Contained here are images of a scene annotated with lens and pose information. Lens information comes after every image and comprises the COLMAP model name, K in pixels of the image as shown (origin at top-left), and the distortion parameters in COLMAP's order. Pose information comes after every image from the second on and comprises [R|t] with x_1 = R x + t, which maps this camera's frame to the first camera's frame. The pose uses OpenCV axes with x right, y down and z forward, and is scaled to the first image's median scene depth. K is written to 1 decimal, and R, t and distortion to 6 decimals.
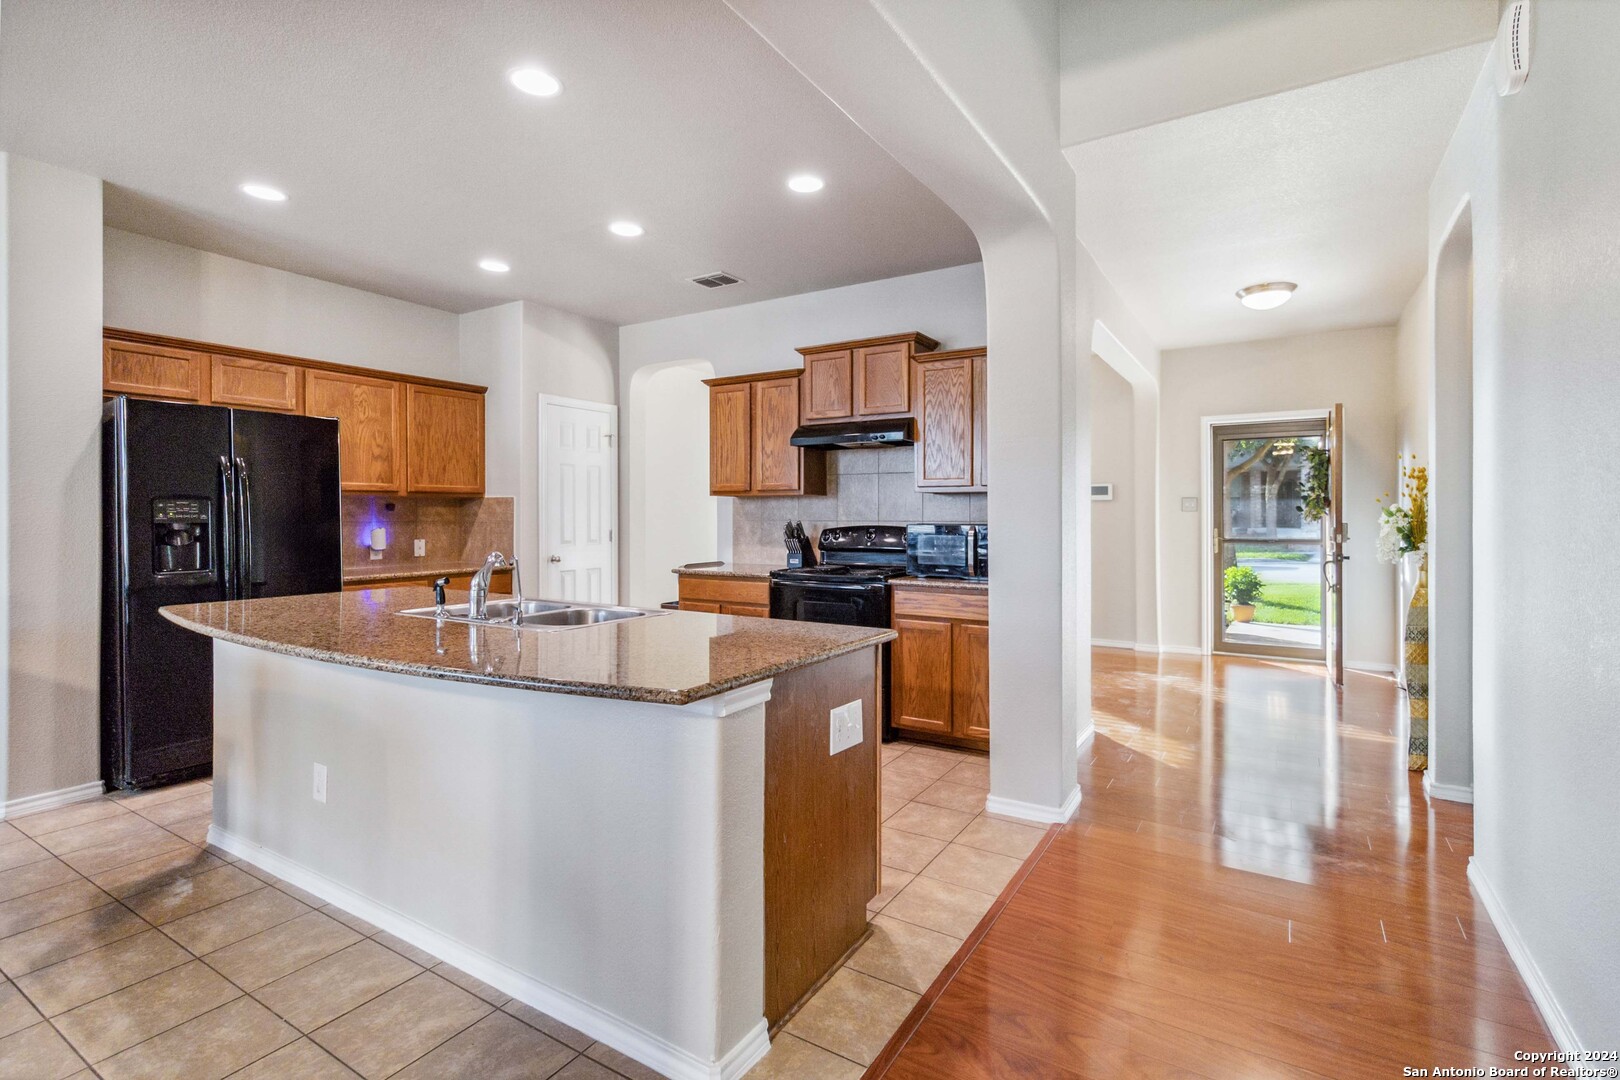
lens RADIAL K [[764.2, 0, 815.5], [0, 764.2, 529.3], [0, 0, 1]] dist [0.004145, 0.001503]
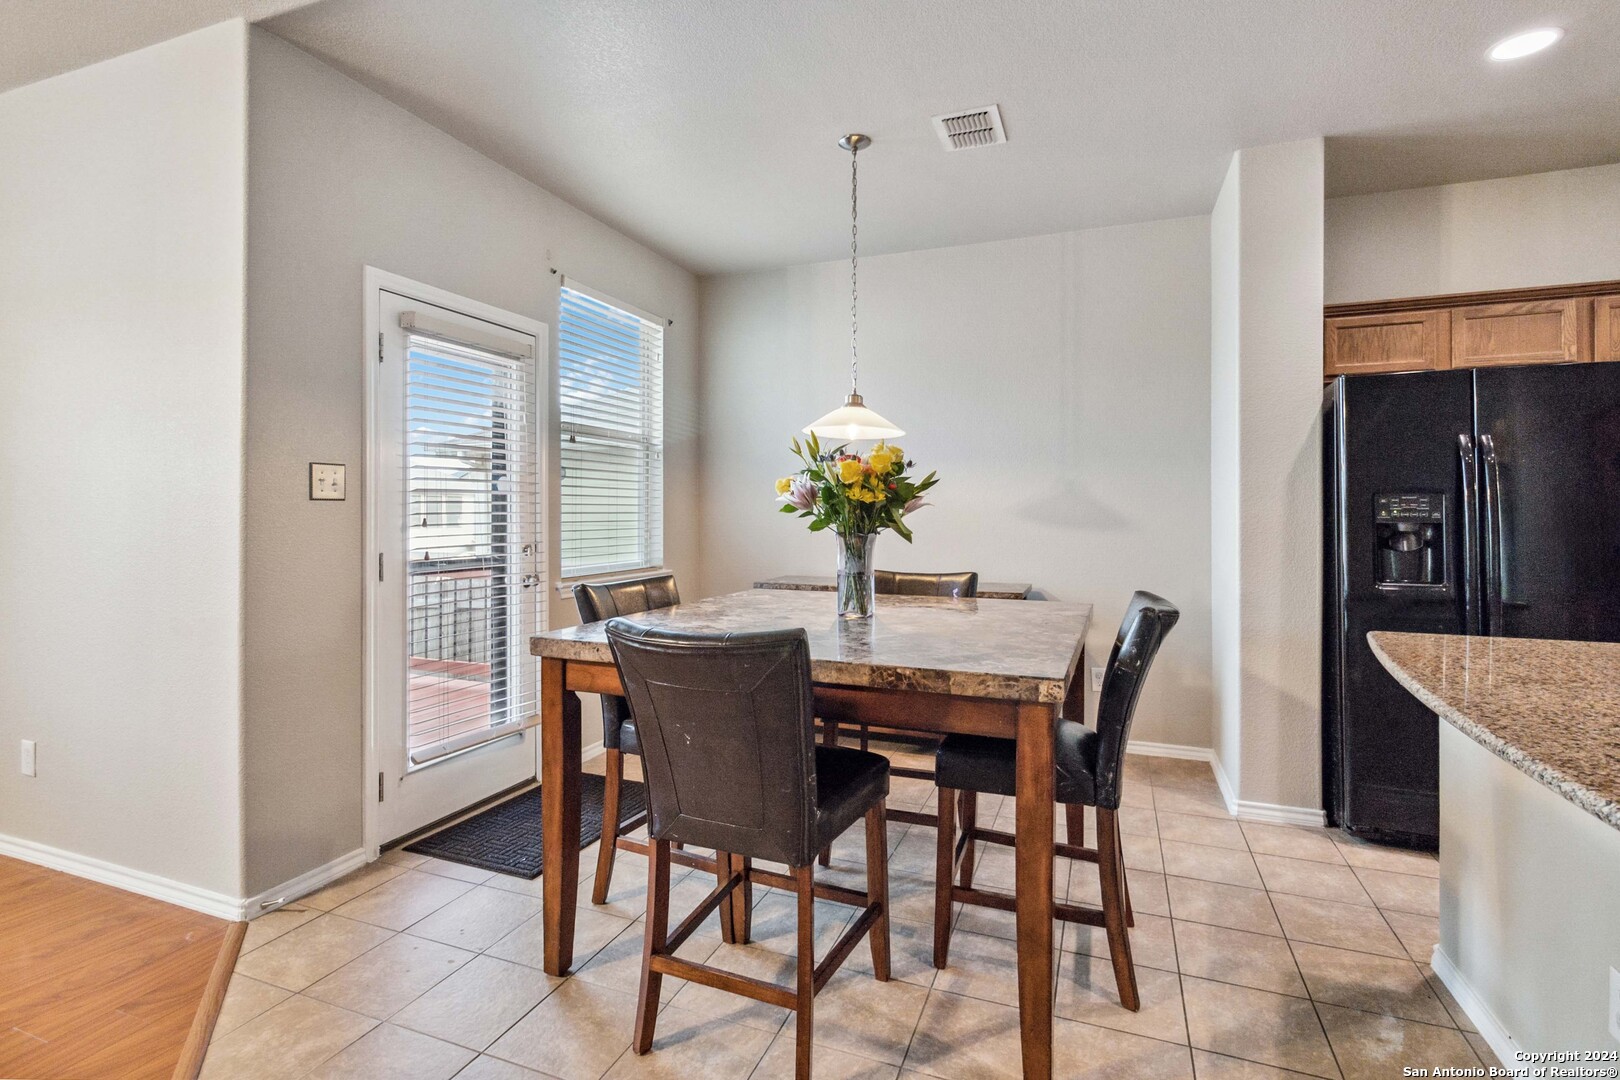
lens RADIAL K [[764.2, 0, 813.4], [0, 764.2, 497.2], [0, 0, 1]] dist [0.004145, 0.001503]
pose [[0.184043, -0.016138, -0.982786, -0.148063], [-0.016179, 0.999680, -0.019445, -0.008995], [0.982785, 0.019479, 0.183723, 0.233023]]
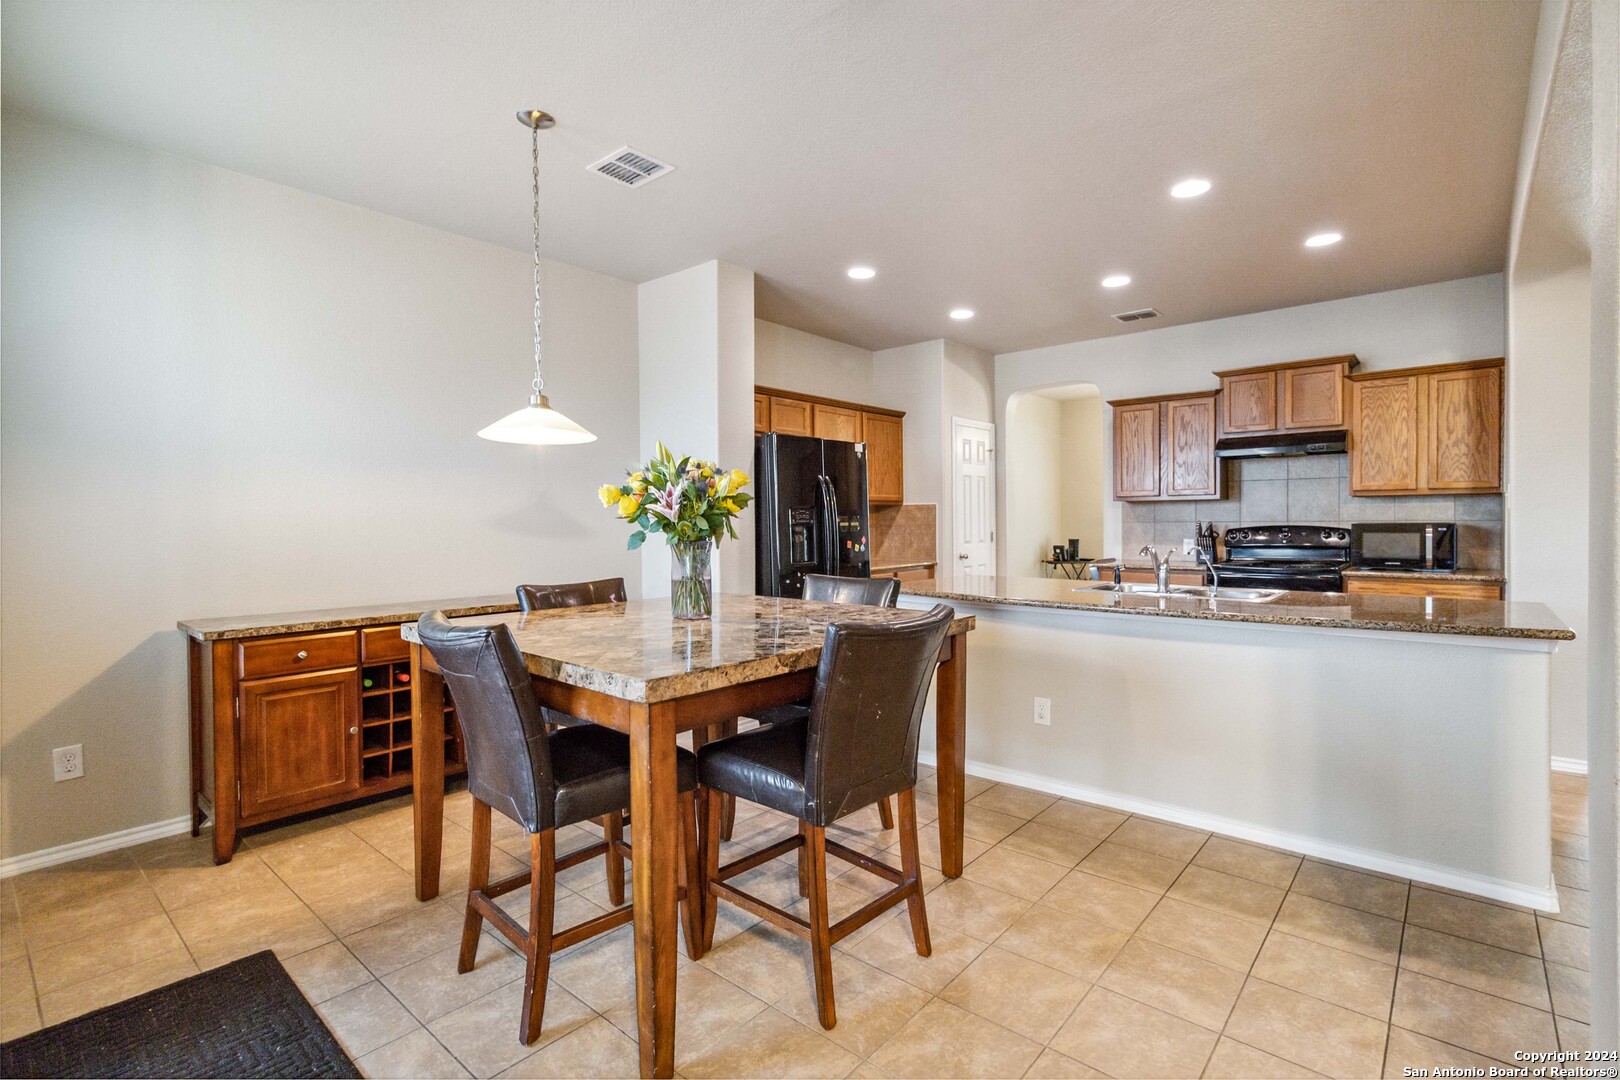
lens RADIAL K [[764.2, 0, 816.9], [0, 764.2, 531.6], [0, 0, 1]] dist [0.004145, 0.001503]
pose [[0.987845, -0.007096, -0.155282, -0.572295], [0.006797, 0.999974, -0.002457, 0.003242], [0.155295, 0.001372, 0.987867, -0.298418]]
